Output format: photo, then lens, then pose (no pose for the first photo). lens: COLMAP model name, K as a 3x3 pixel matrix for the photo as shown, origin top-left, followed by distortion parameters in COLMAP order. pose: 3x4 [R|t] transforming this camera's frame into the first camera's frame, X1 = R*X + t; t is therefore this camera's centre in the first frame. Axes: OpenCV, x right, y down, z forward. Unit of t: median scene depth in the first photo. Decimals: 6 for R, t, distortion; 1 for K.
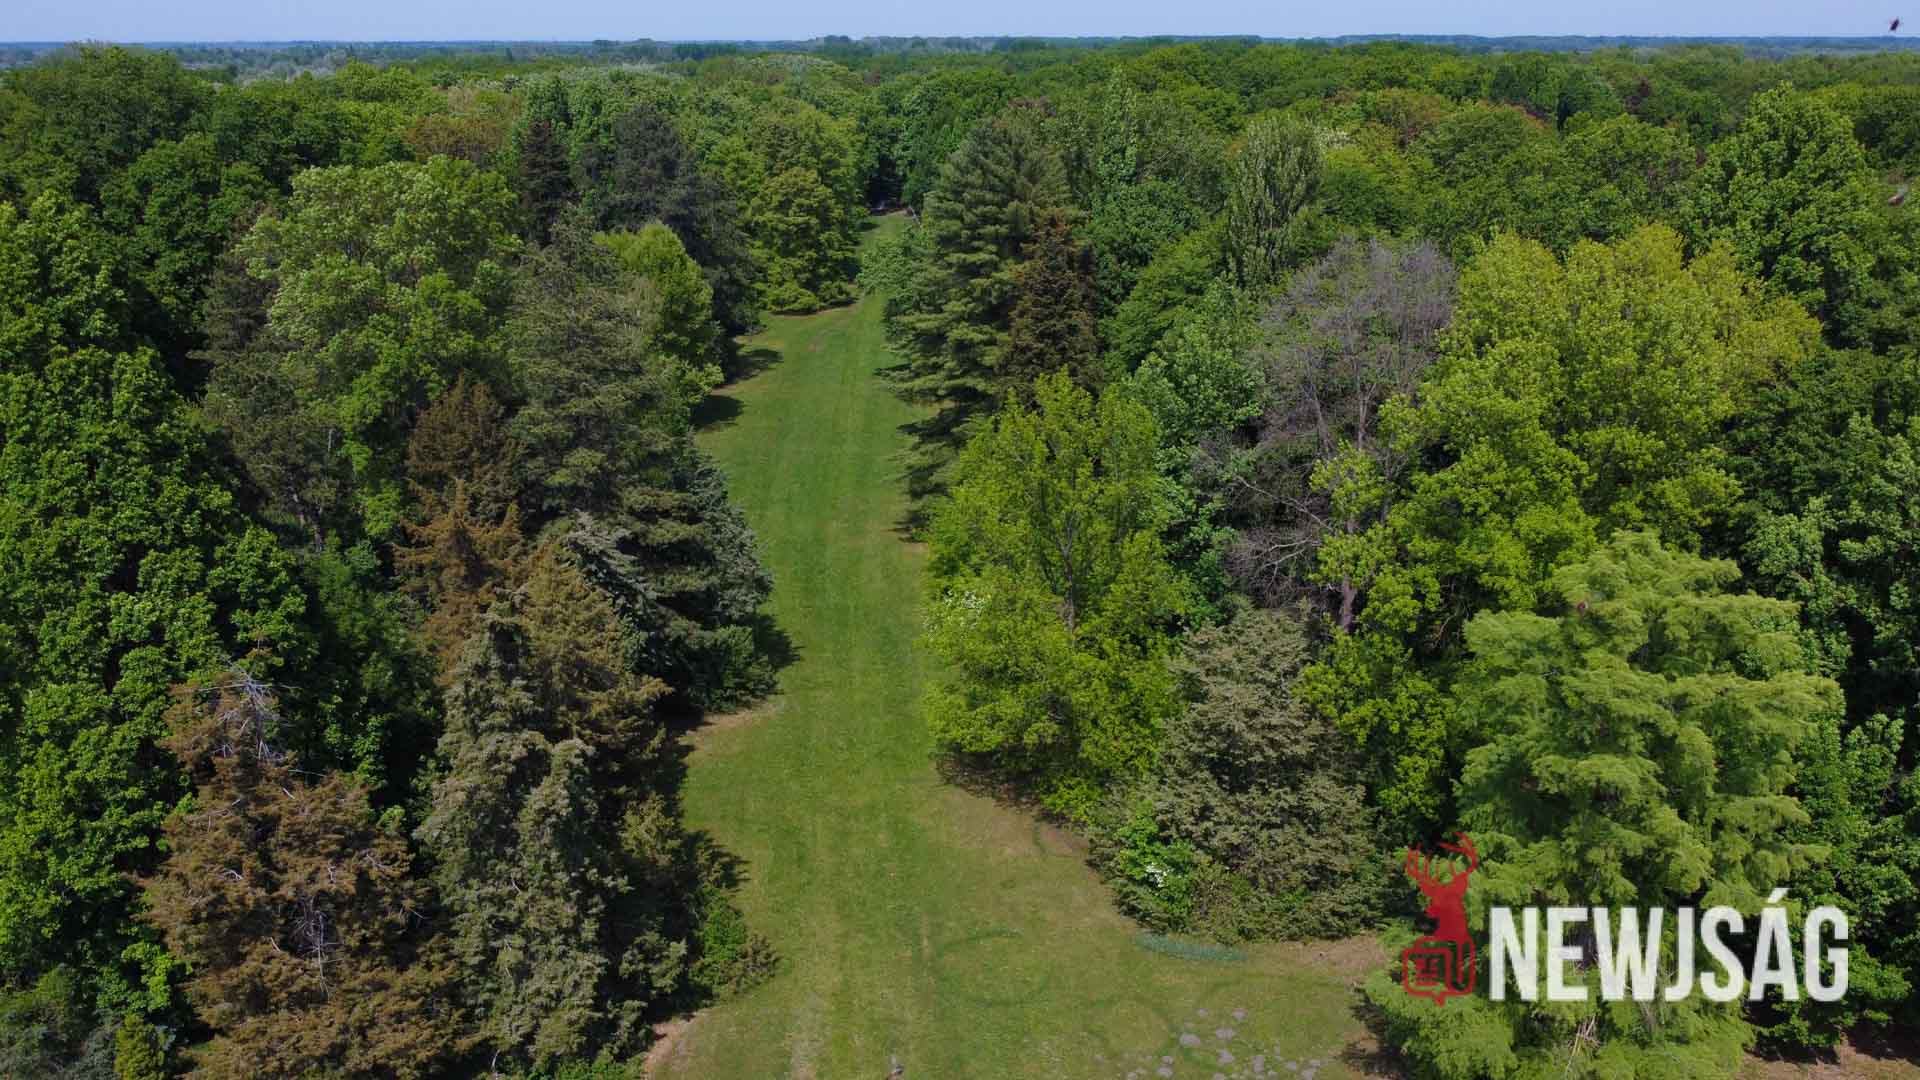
lens RADIAL K [[1448.2, 0, 953.3], [0, 1448.2, 631.1], [0, 0, 1]] dist [0.004017, -0.009569]
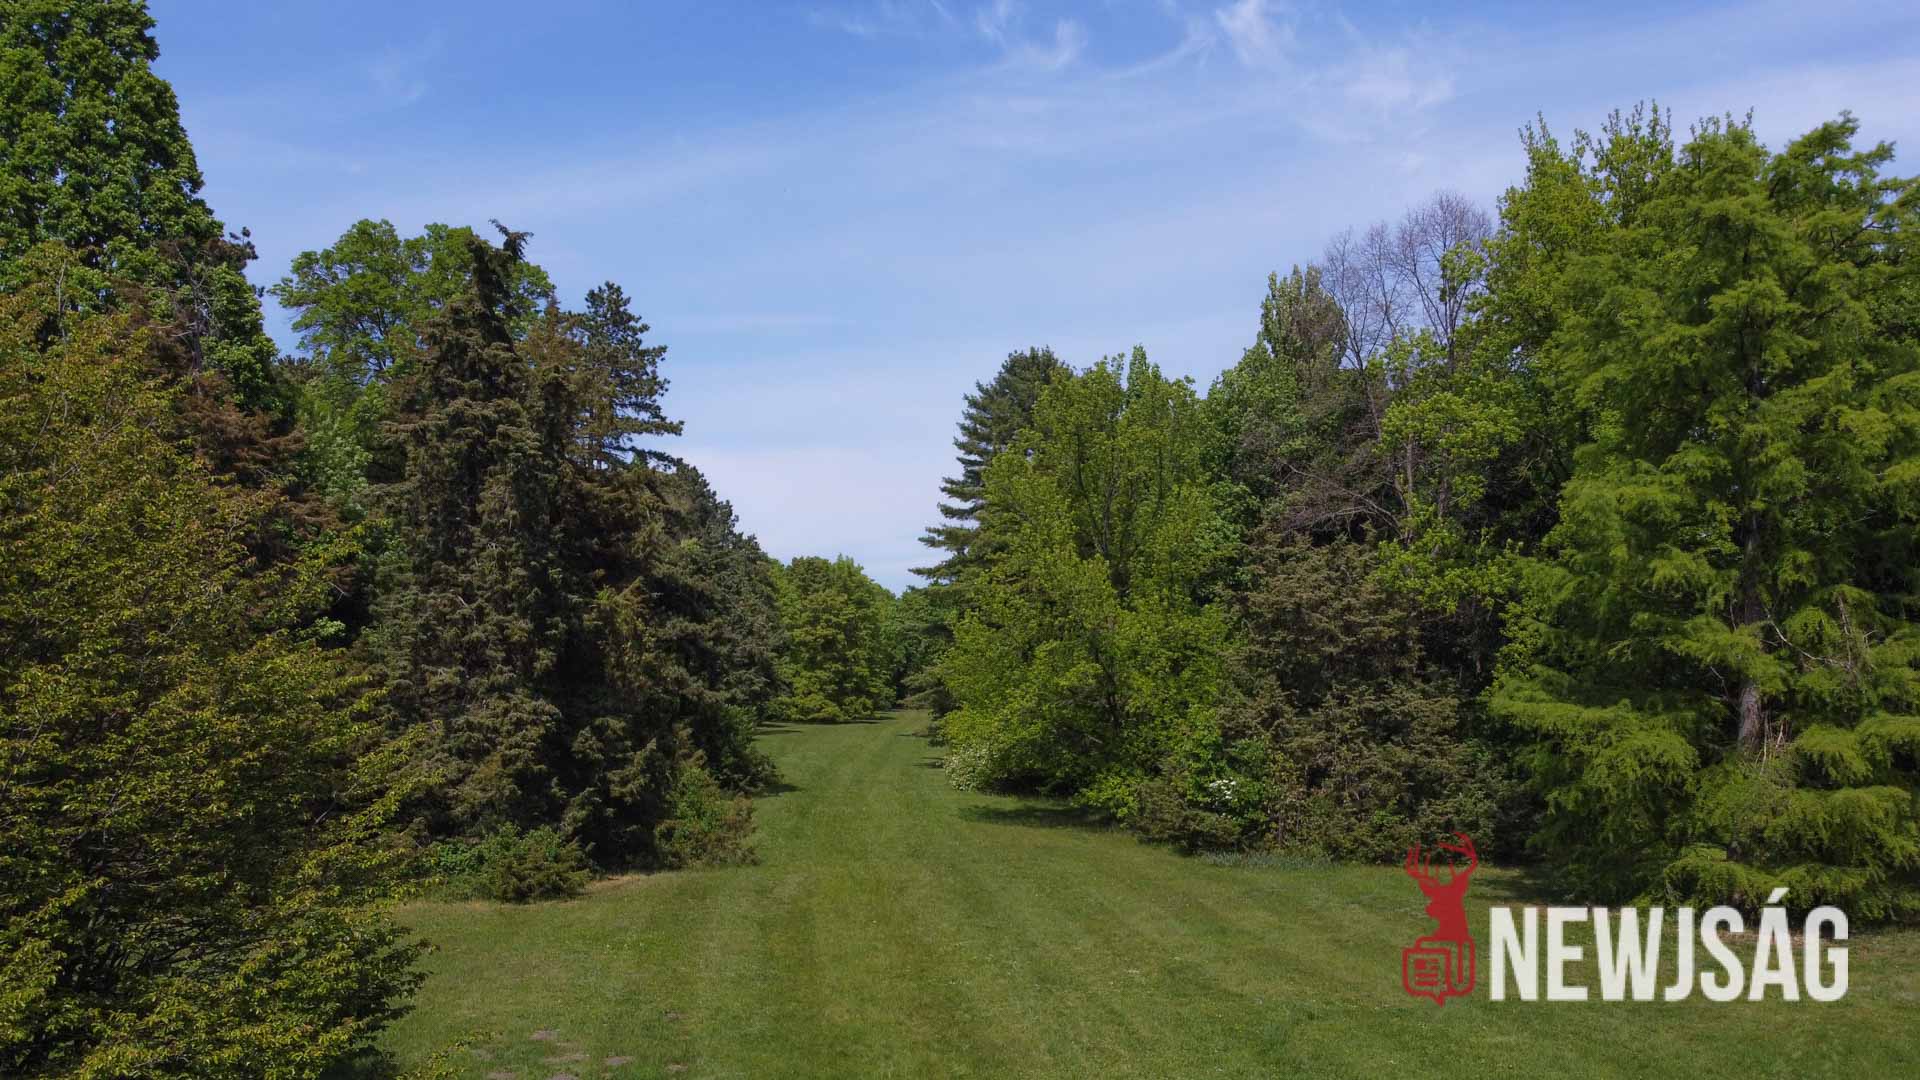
lens RADIAL K [[1477.4, 0, 962.5], [0, 1477.4, 676.4], [0, 0, 1]] dist [-0.003156, -0.001961]
pose [[0.999886, 0.010523, -0.010820, -0.000440], [-0.013882, 0.922580, -0.385556, 0.139395], [0.005925, 0.385662, 0.922621, 0.058577]]
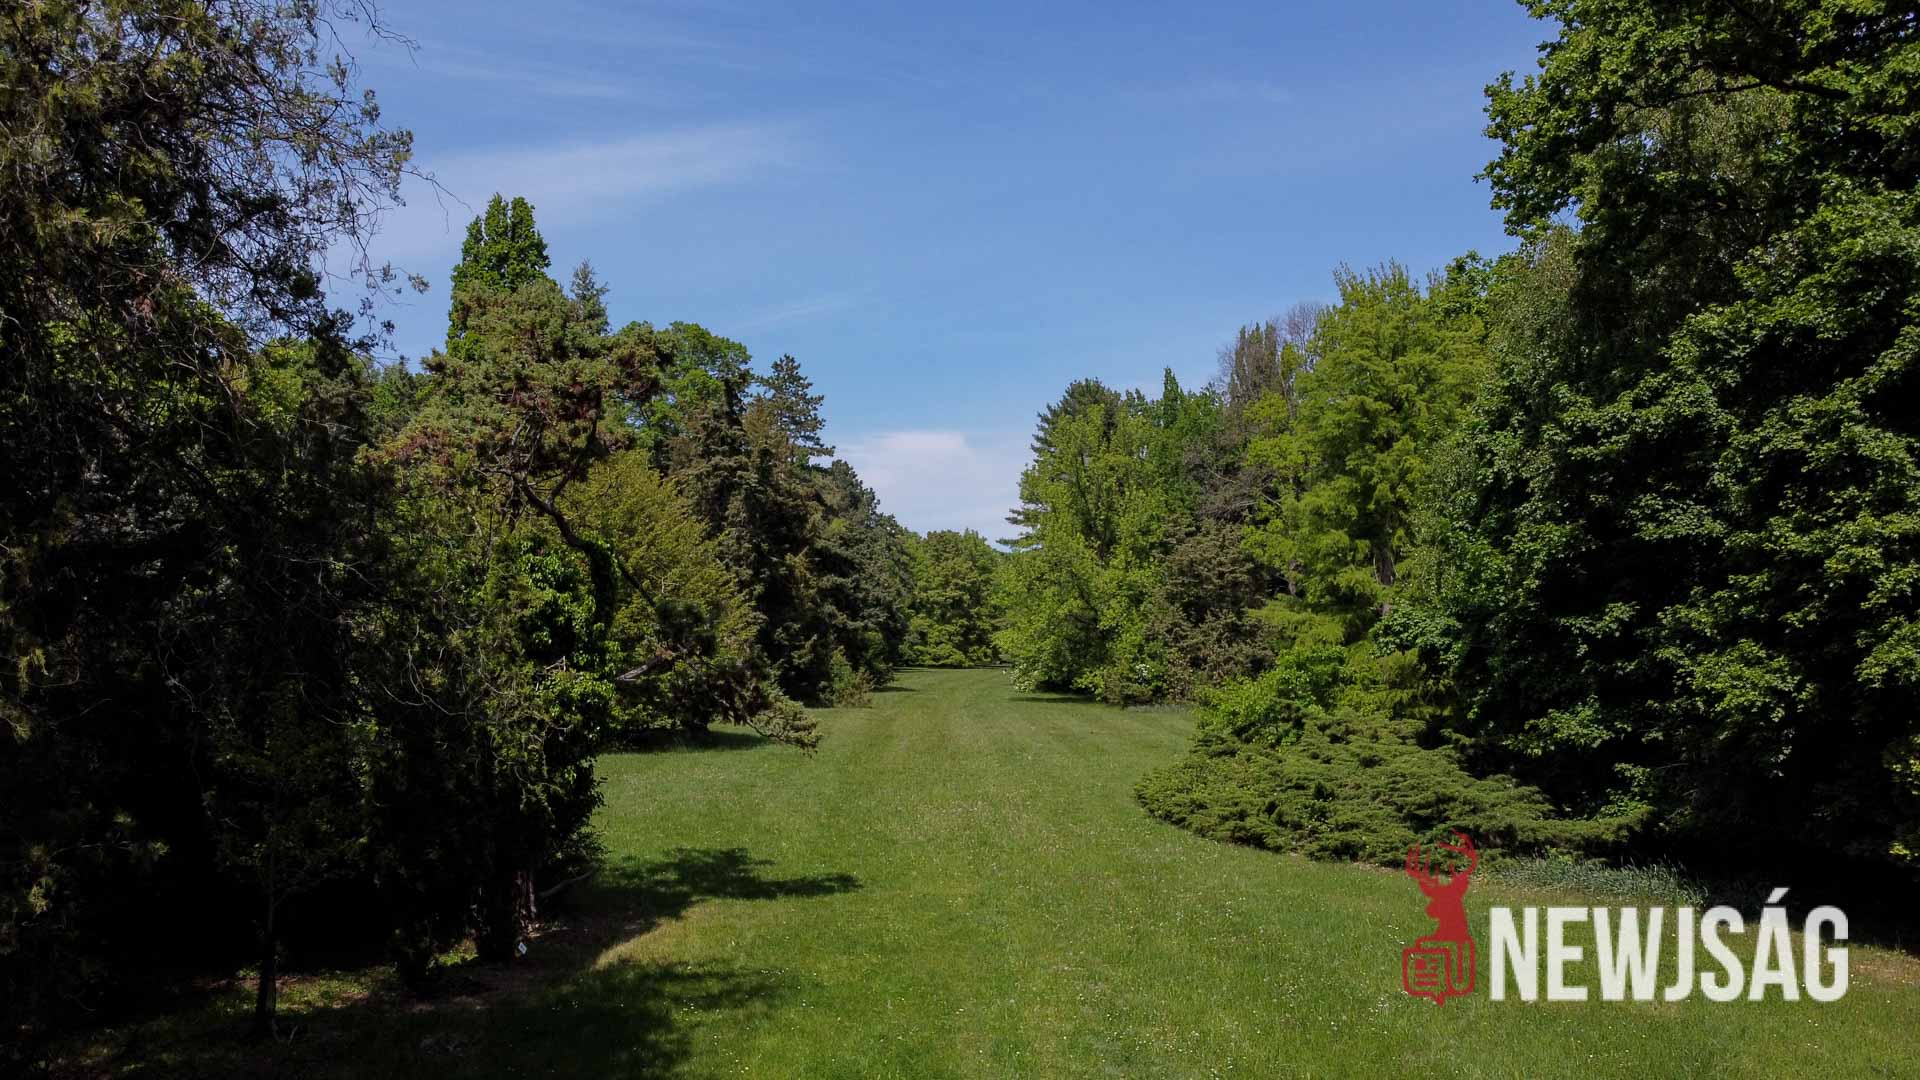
lens RADIAL K [[1448.2, 0, 953.3], [0, 1448.2, 631.1], [0, 0, 1]] dist [0.004017, -0.009569]
pose [[0.992674, 0.009029, -0.120488, 0.040137], [-0.055739, 0.918975, -0.390356, 0.222841], [0.107201, 0.394212, 0.912746, -0.108773]]
